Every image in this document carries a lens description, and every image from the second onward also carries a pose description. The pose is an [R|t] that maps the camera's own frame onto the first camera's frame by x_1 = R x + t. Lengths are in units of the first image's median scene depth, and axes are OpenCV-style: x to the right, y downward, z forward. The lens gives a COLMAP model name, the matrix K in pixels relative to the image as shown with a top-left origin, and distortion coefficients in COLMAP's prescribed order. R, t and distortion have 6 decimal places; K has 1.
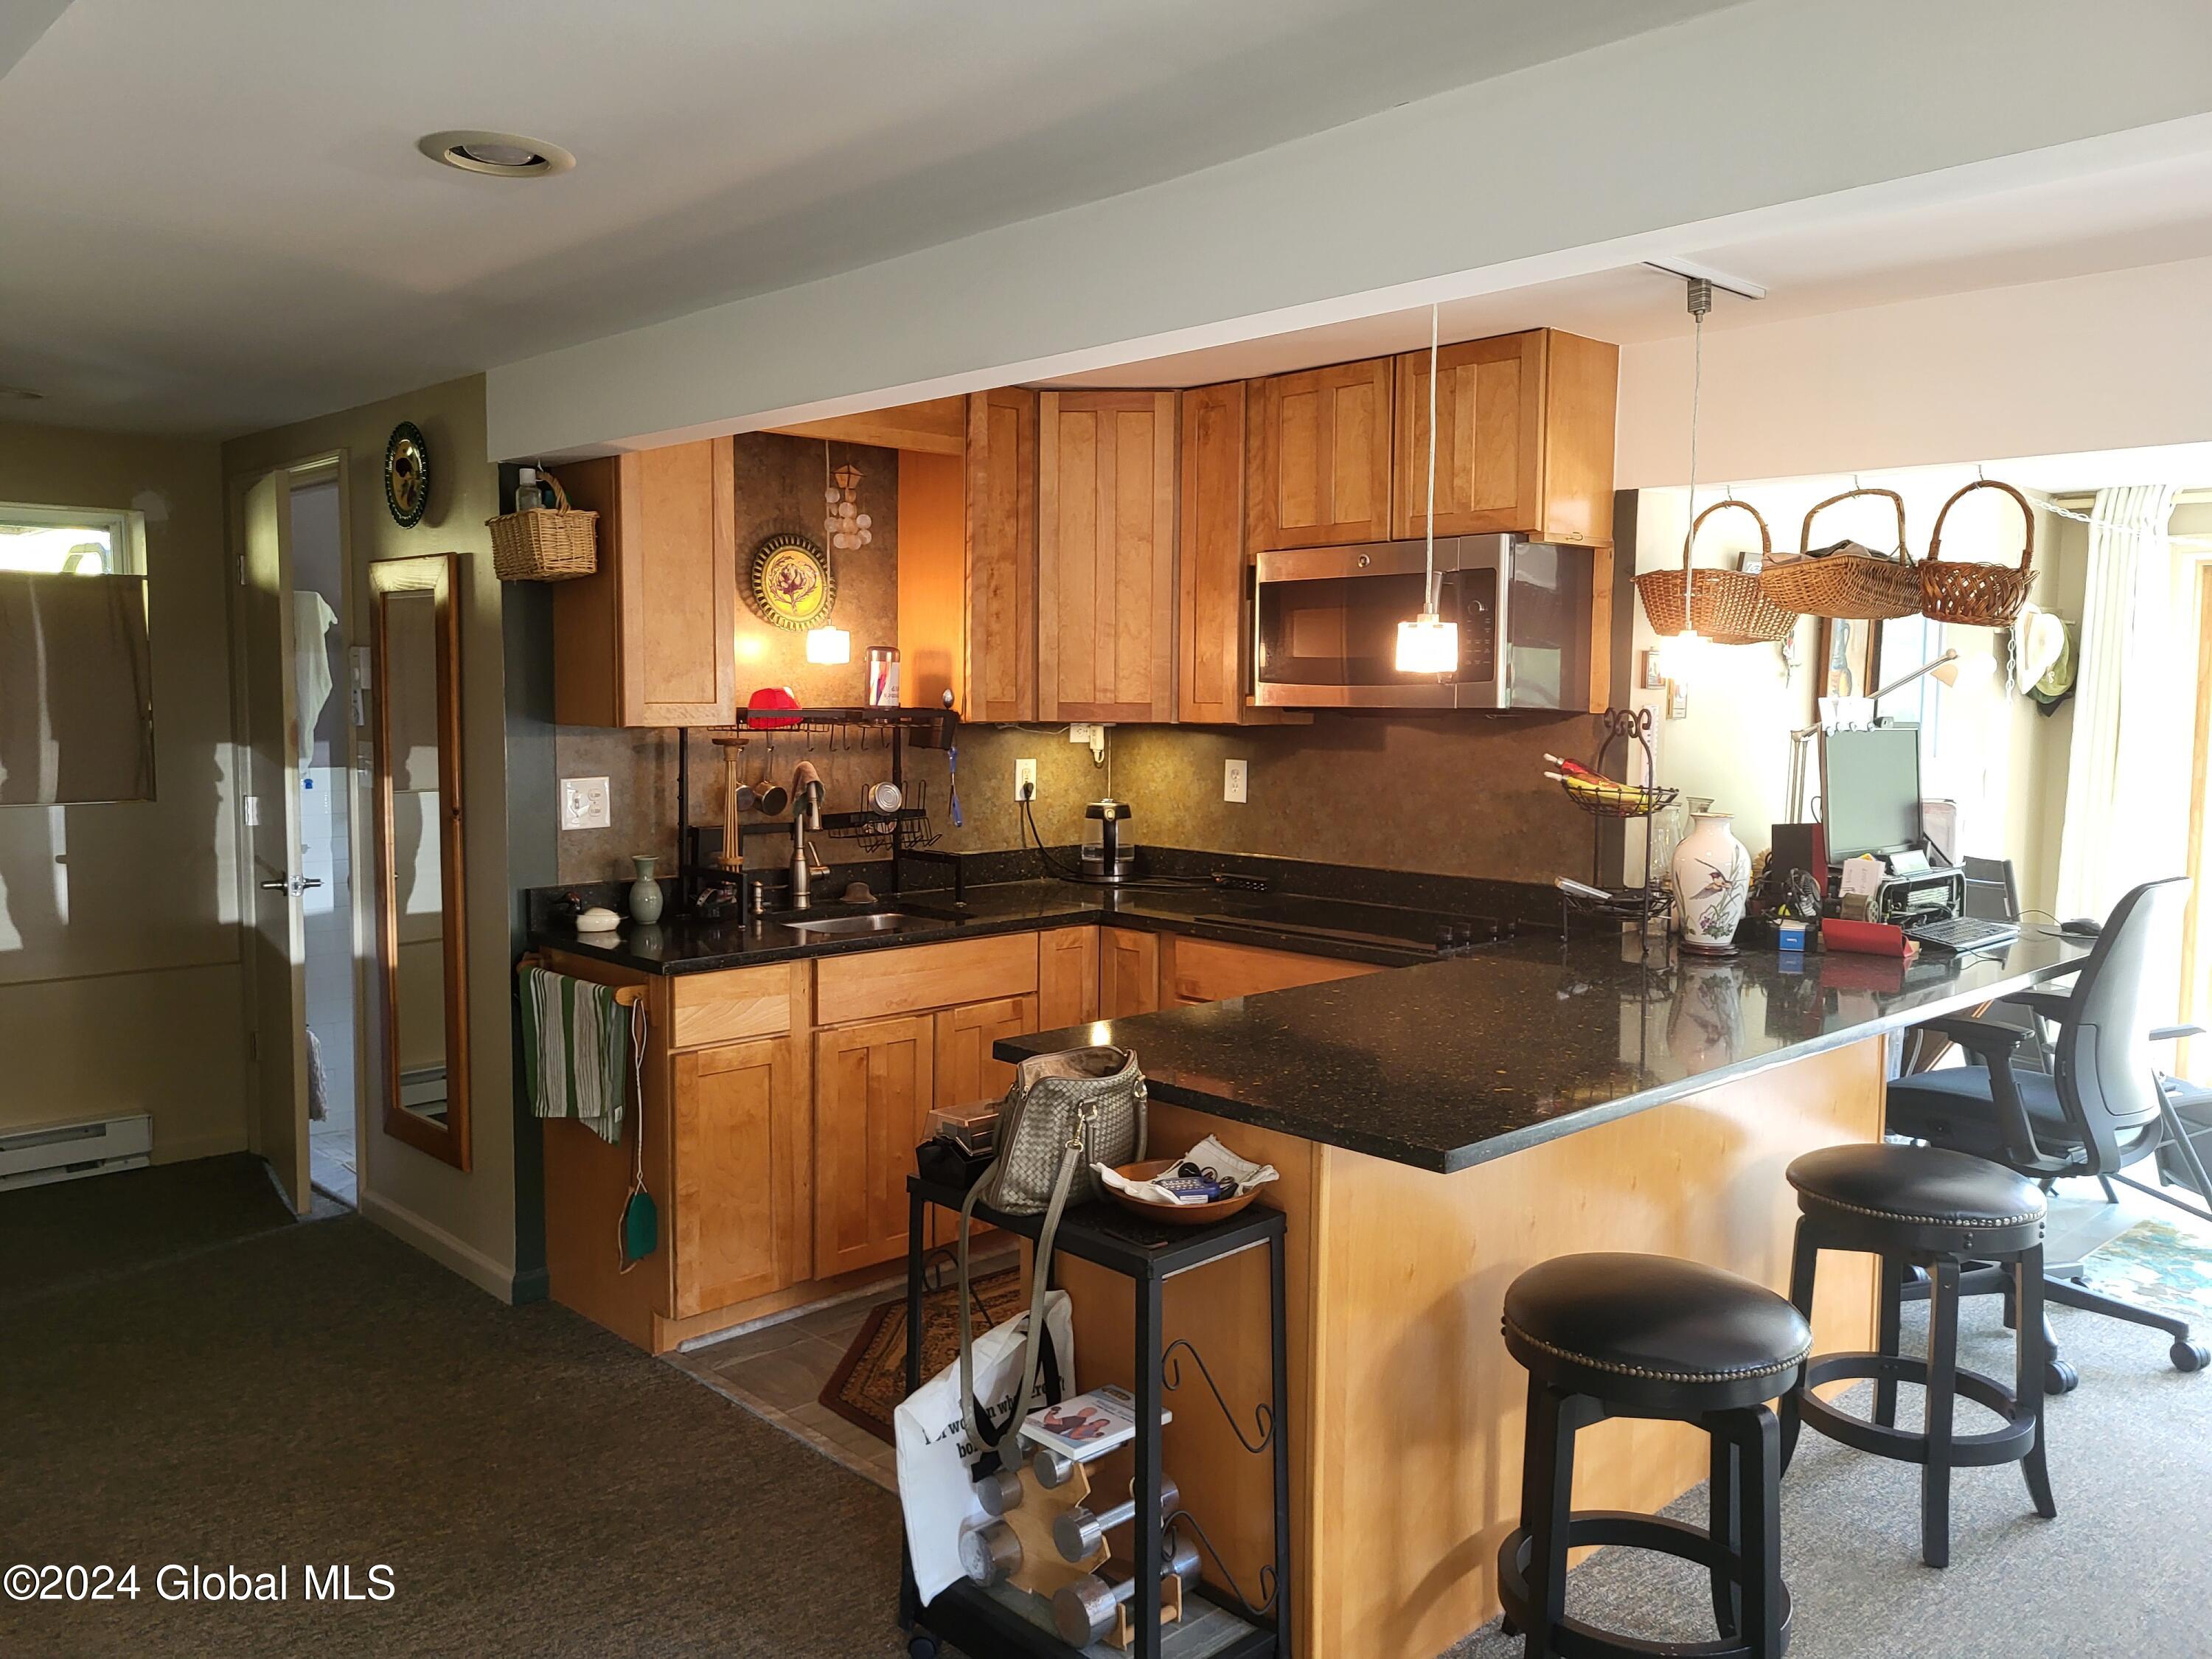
lens RADIAL K [[1689.2, 0, 1106.0], [0, 1689.2, 829.5], [0, 0, 1]] dist [0.049490, -0.055583]
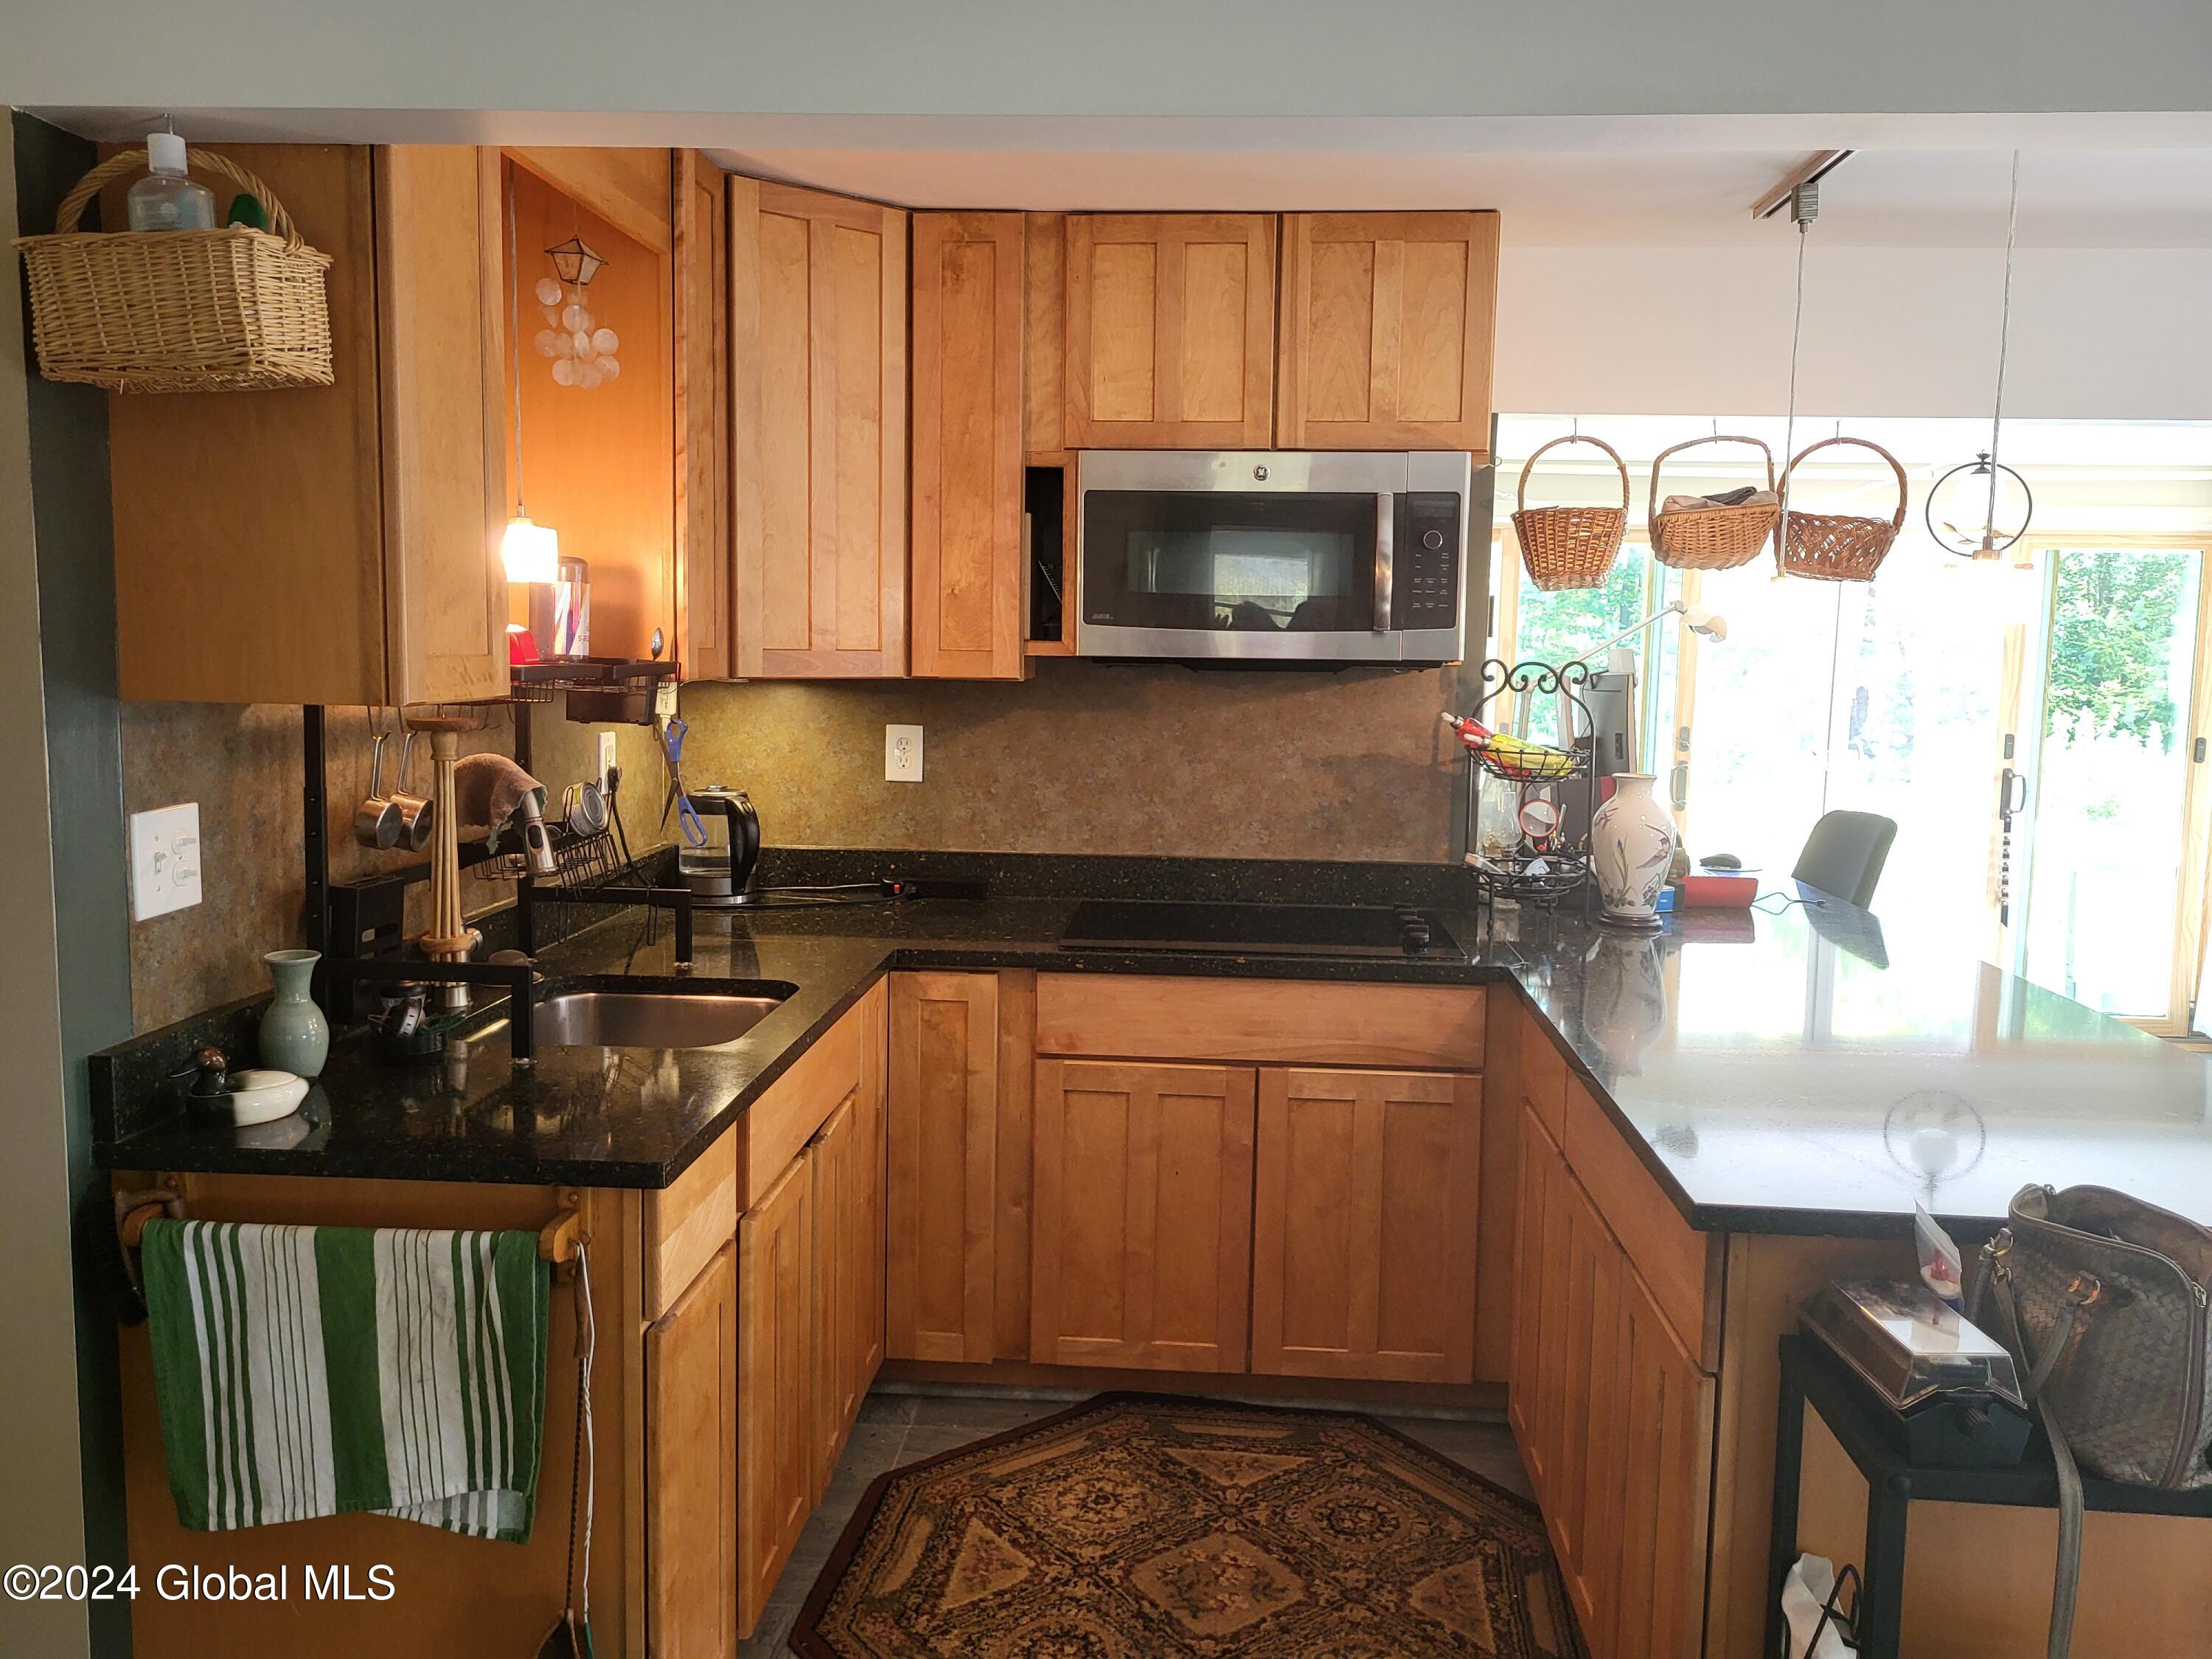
lens RADIAL K [[1689.2, 0, 1106.0], [0, 1689.2, 829.5], [0, 0, 1]] dist [0.049490, -0.055583]
pose [[0.739373, -0.070587, 0.669585, -0.421005], [0.043770, 0.997425, 0.056815, -0.039157], [-0.671871, -0.012699, 0.740559, 0.443243]]
